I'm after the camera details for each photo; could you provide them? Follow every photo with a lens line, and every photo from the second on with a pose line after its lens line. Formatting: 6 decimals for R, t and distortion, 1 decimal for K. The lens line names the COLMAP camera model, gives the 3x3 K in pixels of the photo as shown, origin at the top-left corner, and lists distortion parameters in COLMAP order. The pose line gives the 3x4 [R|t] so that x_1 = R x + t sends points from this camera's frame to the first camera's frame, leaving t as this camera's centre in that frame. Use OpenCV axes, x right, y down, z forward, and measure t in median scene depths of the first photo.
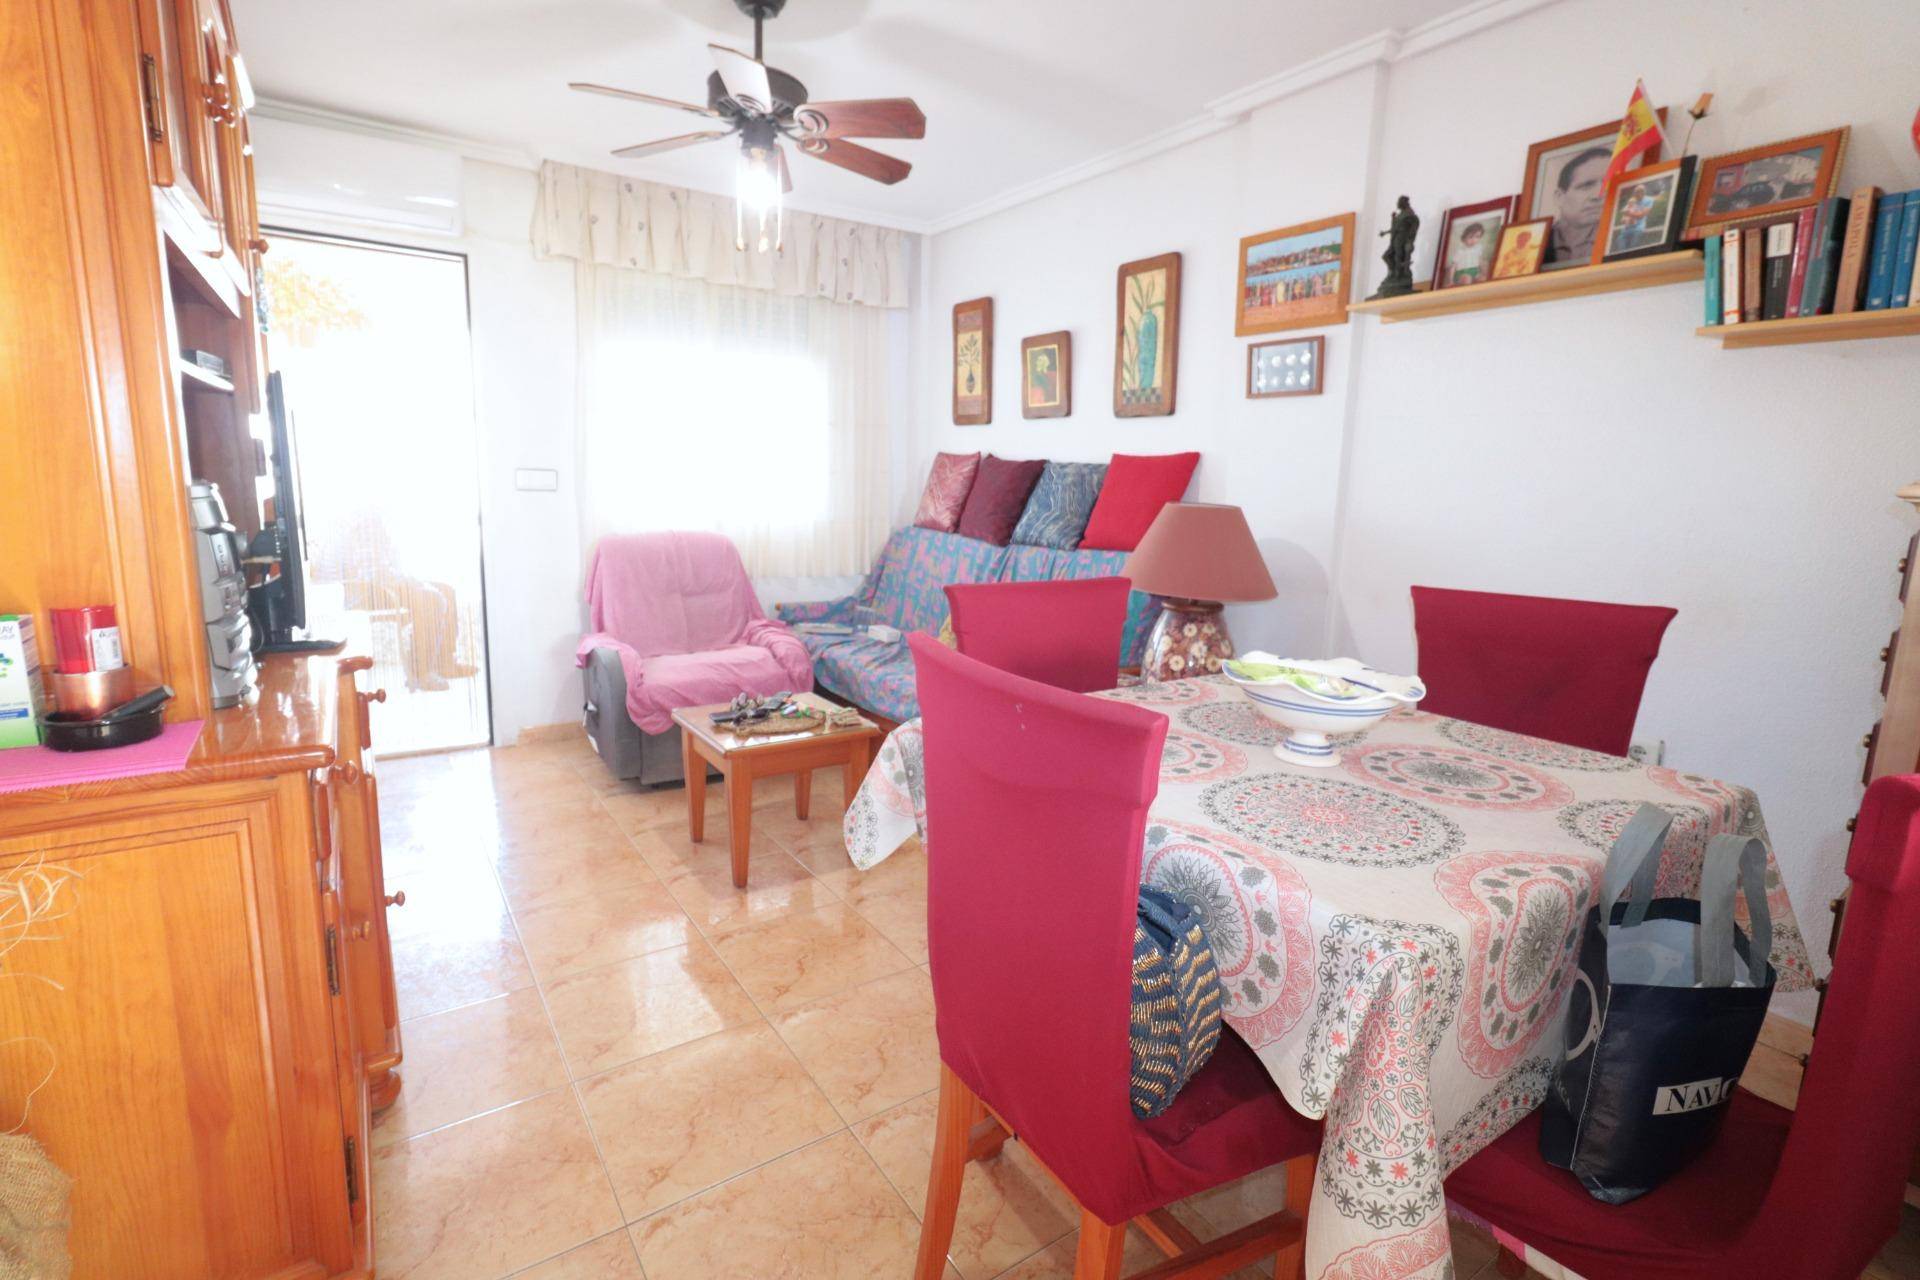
lens RADIAL K [[902.2, 0, 961.9], [0, 902.2, 628.8], [0, 0, 1]] dist [0.005173, -0.001217]
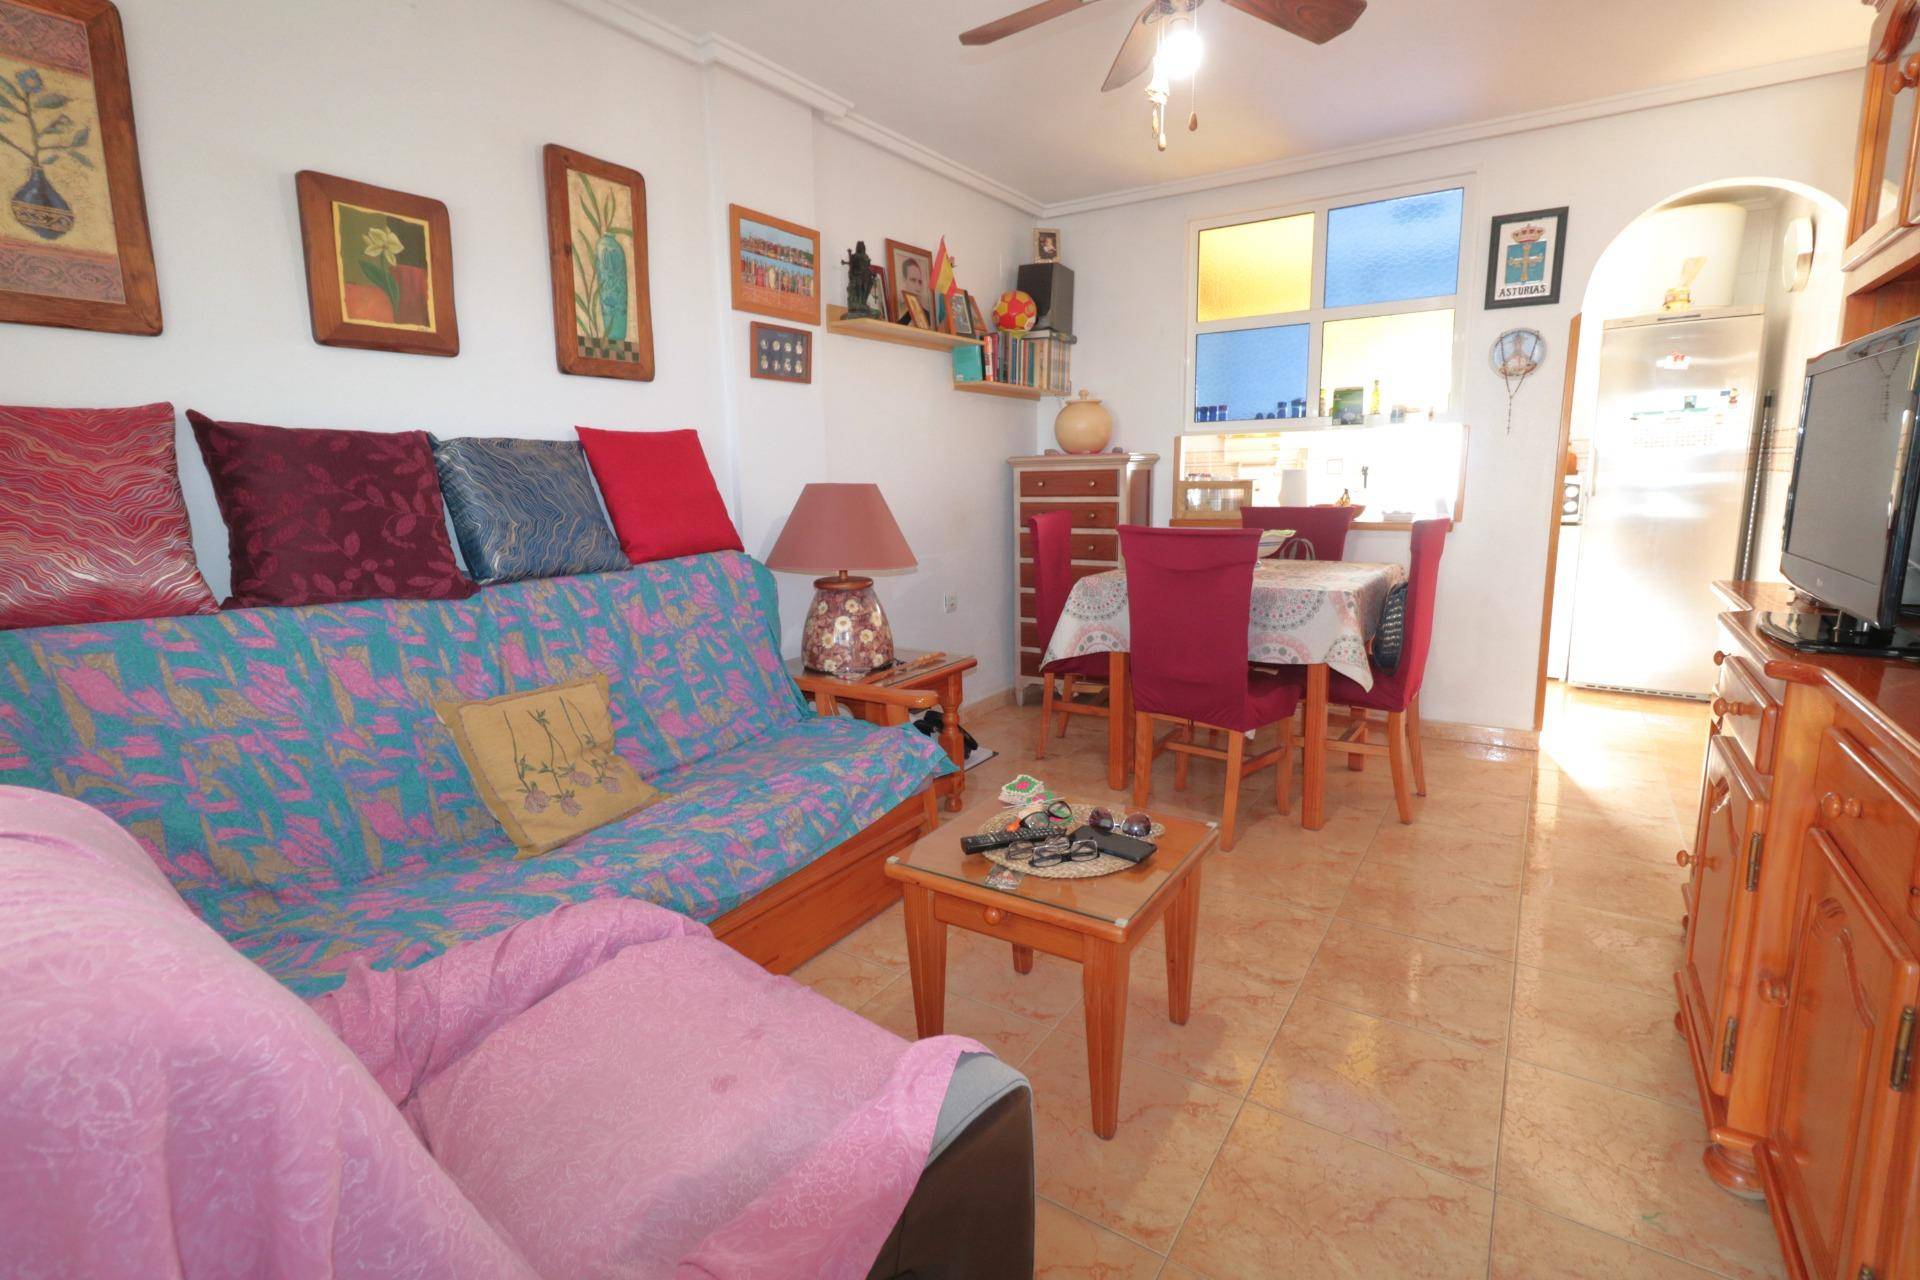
lens RADIAL K [[902.2, 0, 971.2], [0, 902.2, 627.1], [0, 0, 1]] dist [0.005173, -0.001217]
pose [[-0.371232, -0.172531, 0.912370, -0.640315], [0.160428, 0.955892, 0.246037, -0.182031], [-0.914576, 0.237707, -0.327179, 1.061546]]
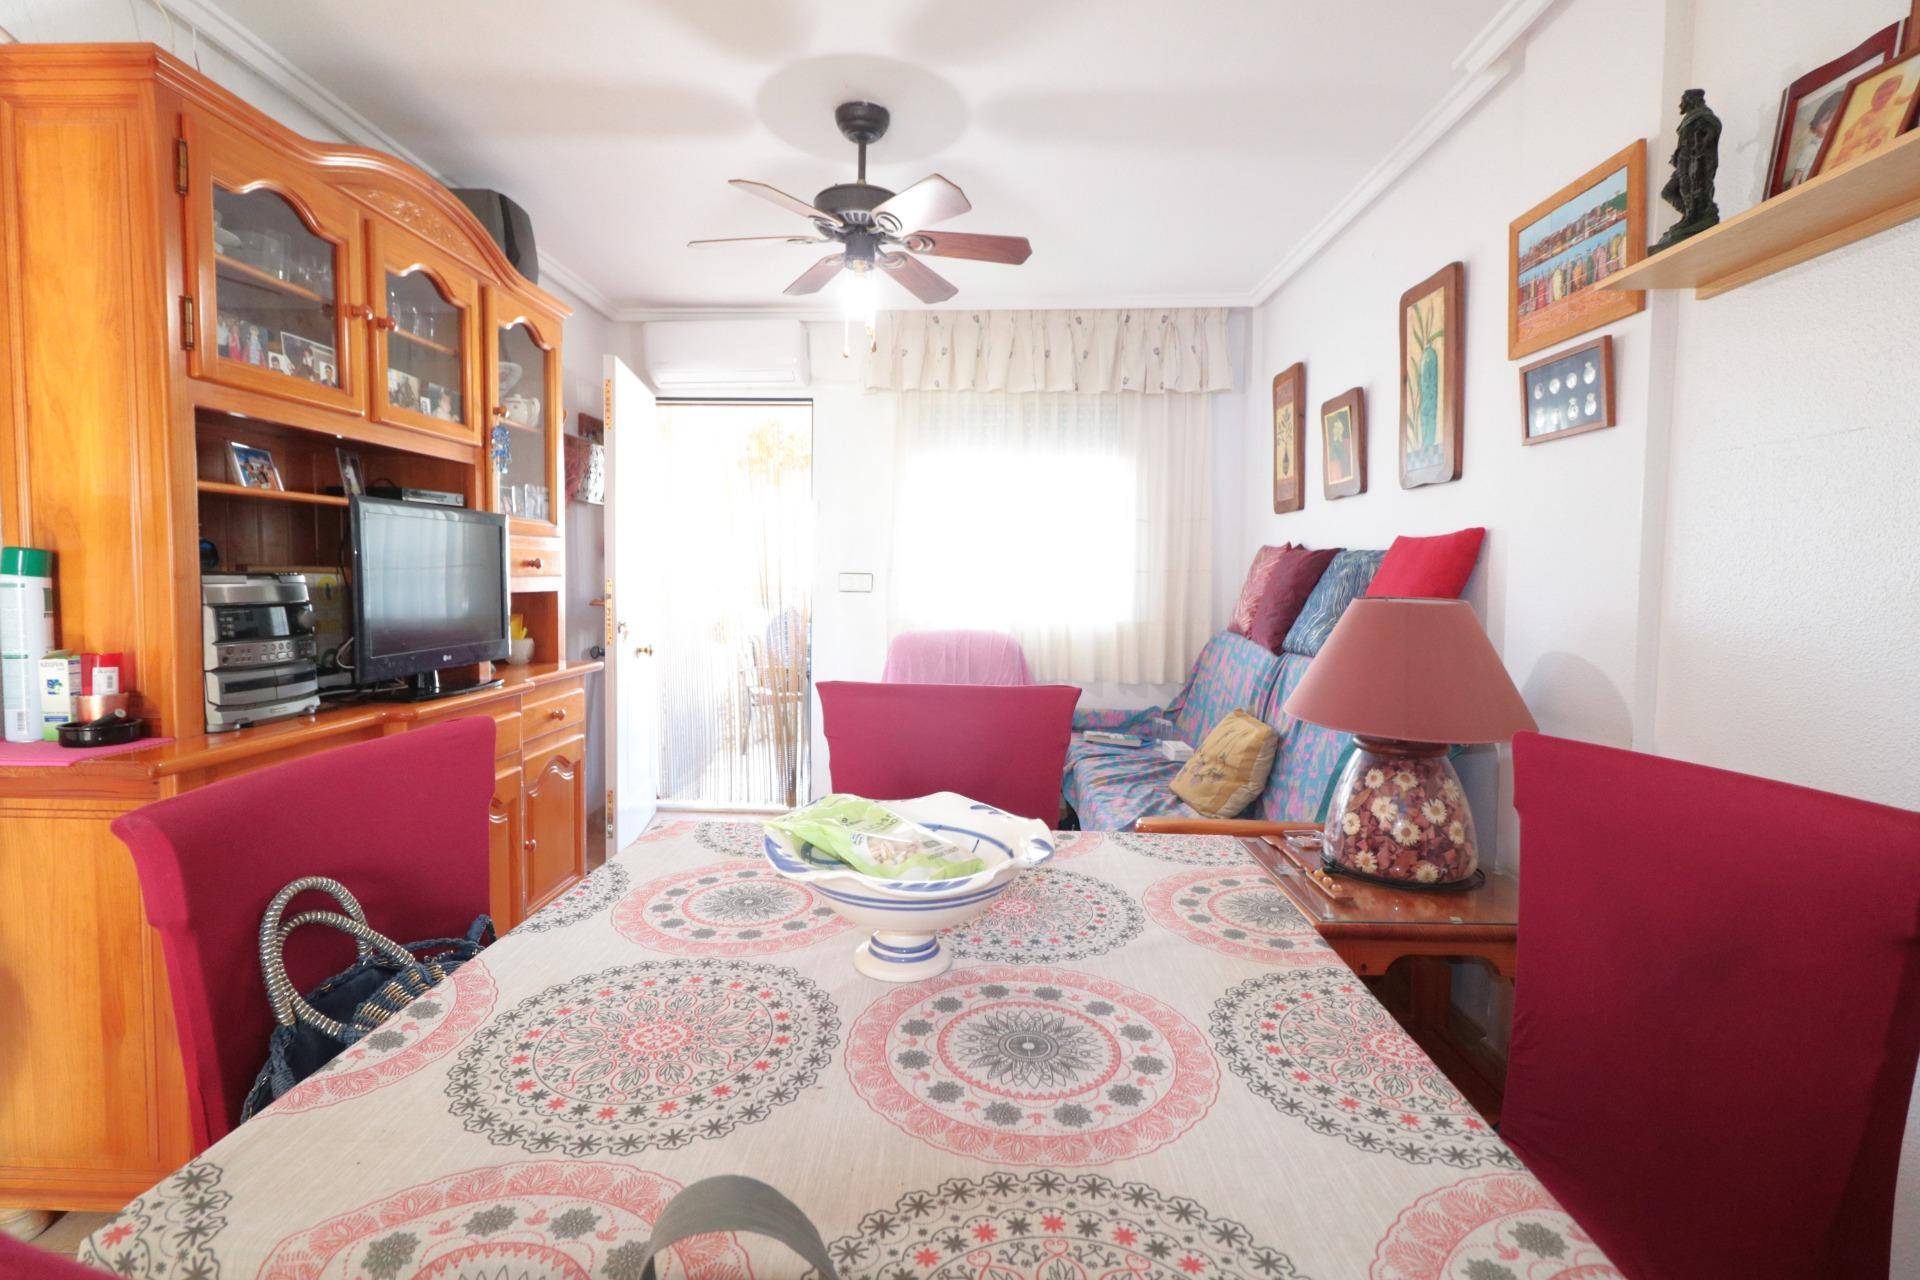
lens RADIAL K [[902.2, 0, 942.7], [0, 902.2, 623.3], [0, 0, 1]] dist [0.005173, -0.001217]
pose [[0.797437, 0.013884, -0.603243, 0.344703], [-0.089961, 0.991297, -0.096106, -0.017297], [0.596659, 0.130907, 0.791746, 0.202304]]
